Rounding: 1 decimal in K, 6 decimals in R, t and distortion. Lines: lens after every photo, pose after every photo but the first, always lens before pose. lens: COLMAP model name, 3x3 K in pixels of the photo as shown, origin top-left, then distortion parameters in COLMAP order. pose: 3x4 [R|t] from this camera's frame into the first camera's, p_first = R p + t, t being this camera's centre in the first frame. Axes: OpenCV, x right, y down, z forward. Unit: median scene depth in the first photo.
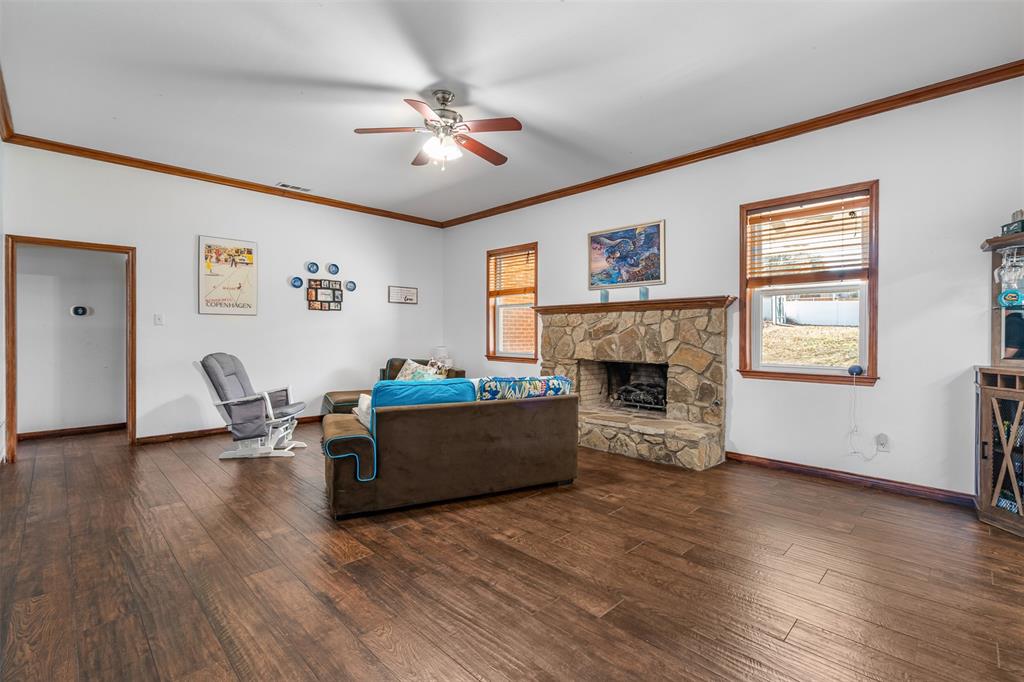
lens RADIAL K [[460.7, 0, 518.0], [0, 460.7, 334.4], [0, 0, 1]] dist [-0.007726, 0.001925]
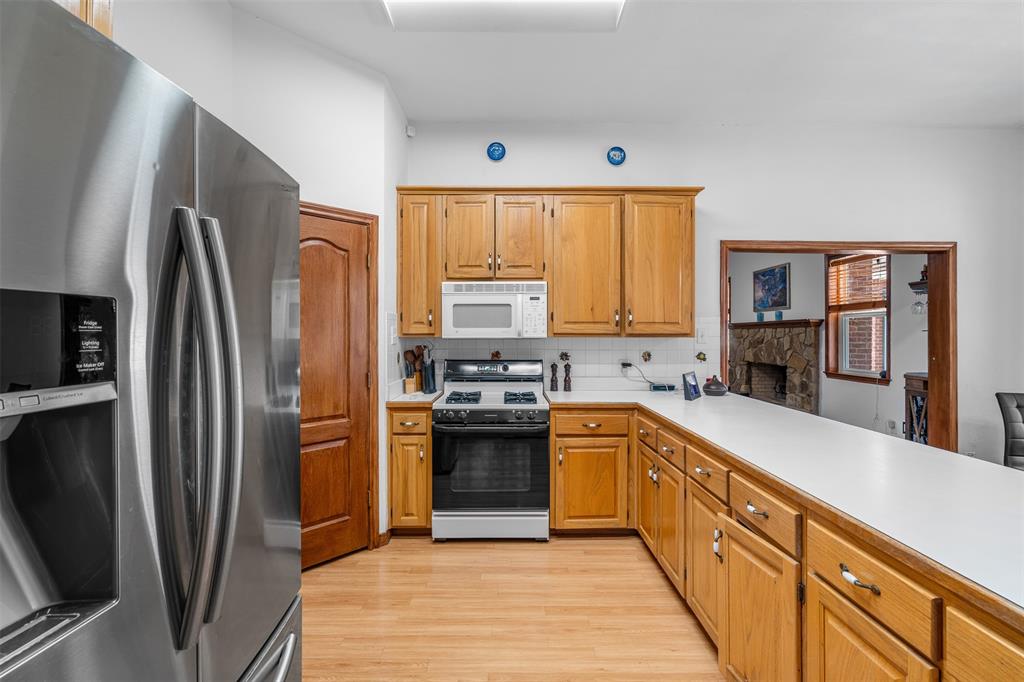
lens RADIAL K [[460.7, 0, 492.5], [0, 460.7, 333.8], [0, 0, 1]] dist [-0.007726, 0.001925]
pose [[0.679634, -0.002848, -0.733546, 0.700532], [0.000024, 0.999993, -0.003860, -0.027936], [0.733551, 0.002606, 0.679629, -0.582320]]
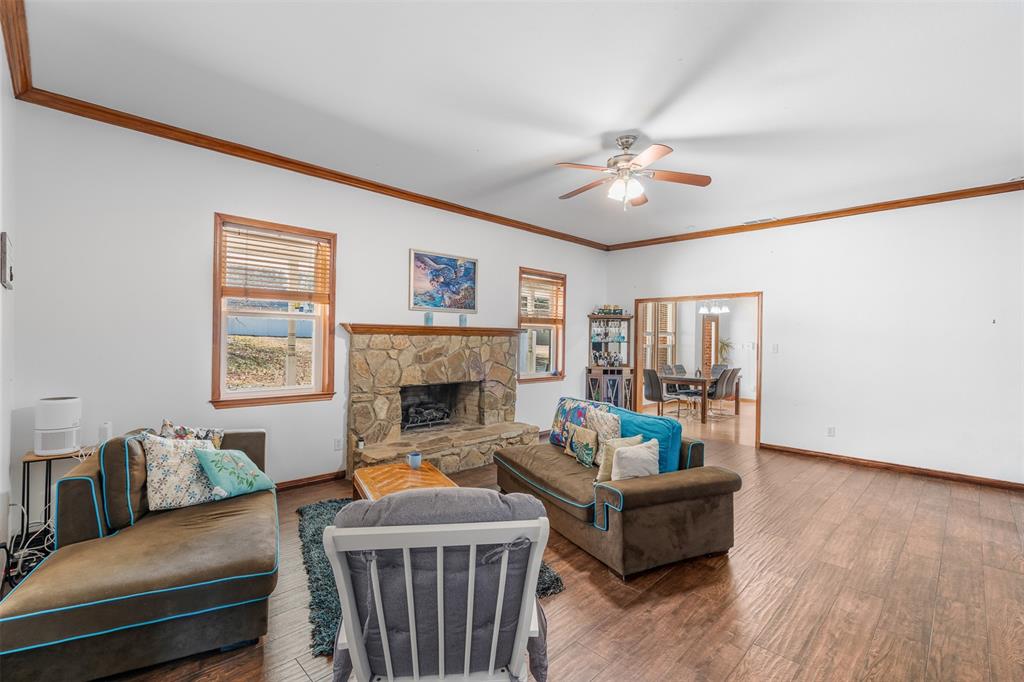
lens RADIAL K [[460.7, 0, 509.3], [0, 460.7, 339.5], [0, 0, 1]] dist [-0.007726, 0.001925]
pose [[0.008745, -0.003931, 0.999954, -0.842319], [-0.010997, 0.999931, 0.004027, -0.046707], [-0.999901, -0.011032, 0.008701, 0.871508]]
